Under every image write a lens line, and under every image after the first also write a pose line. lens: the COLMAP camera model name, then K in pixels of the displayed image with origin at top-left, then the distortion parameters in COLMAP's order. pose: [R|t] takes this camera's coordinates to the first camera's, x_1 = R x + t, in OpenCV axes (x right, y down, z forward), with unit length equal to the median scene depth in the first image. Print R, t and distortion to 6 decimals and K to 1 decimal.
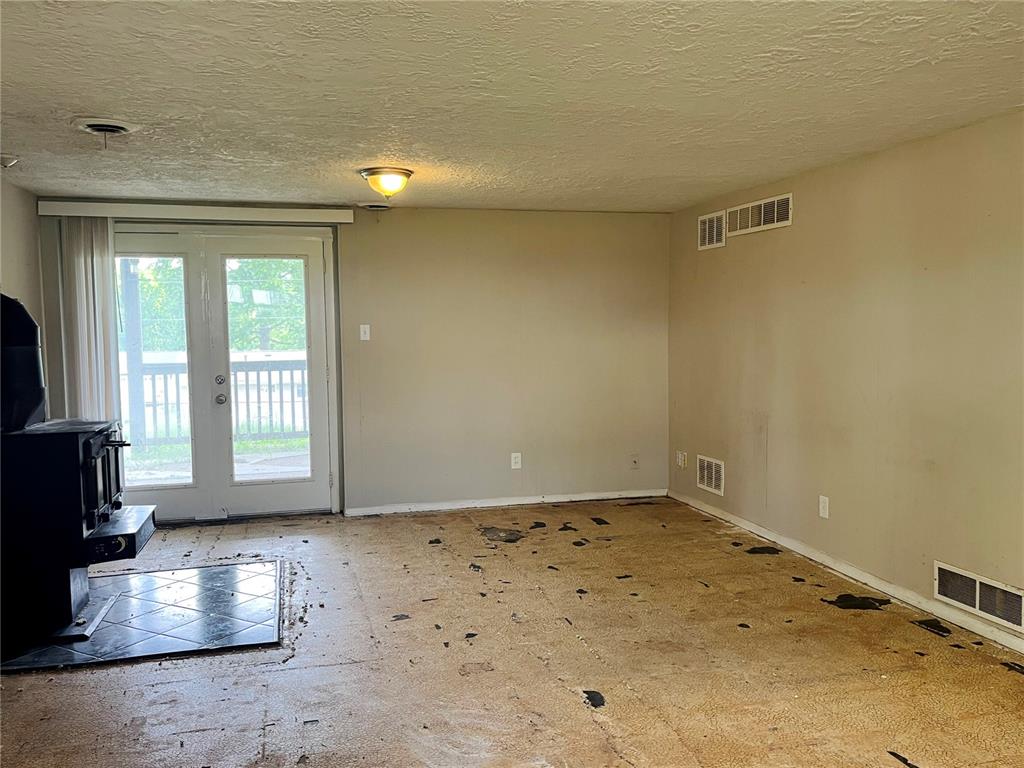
lens RADIAL K [[858.8, 0, 512.0], [0, 858.8, 384.0], [0, 0, 1]] dist [0.001219, -0.000825]
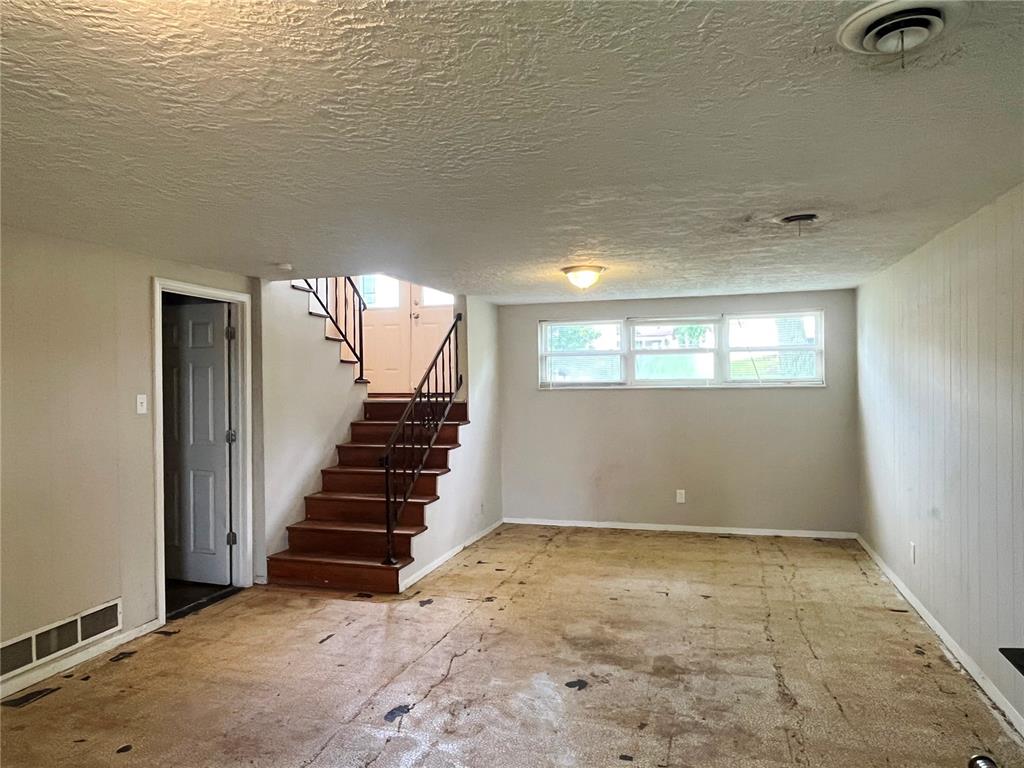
lens RADIAL K [[687.0, 0, 512.0], [0, 687.0, 384.0], [0, 0, 1]] dist [-0.000323, -0.000257]
pose [[-0.851069, 0.016701, 0.524787, -0.480759], [0.057065, 0.996516, 0.060830, -0.120271], [-0.521943, 0.081717, -0.849057, 1.481039]]
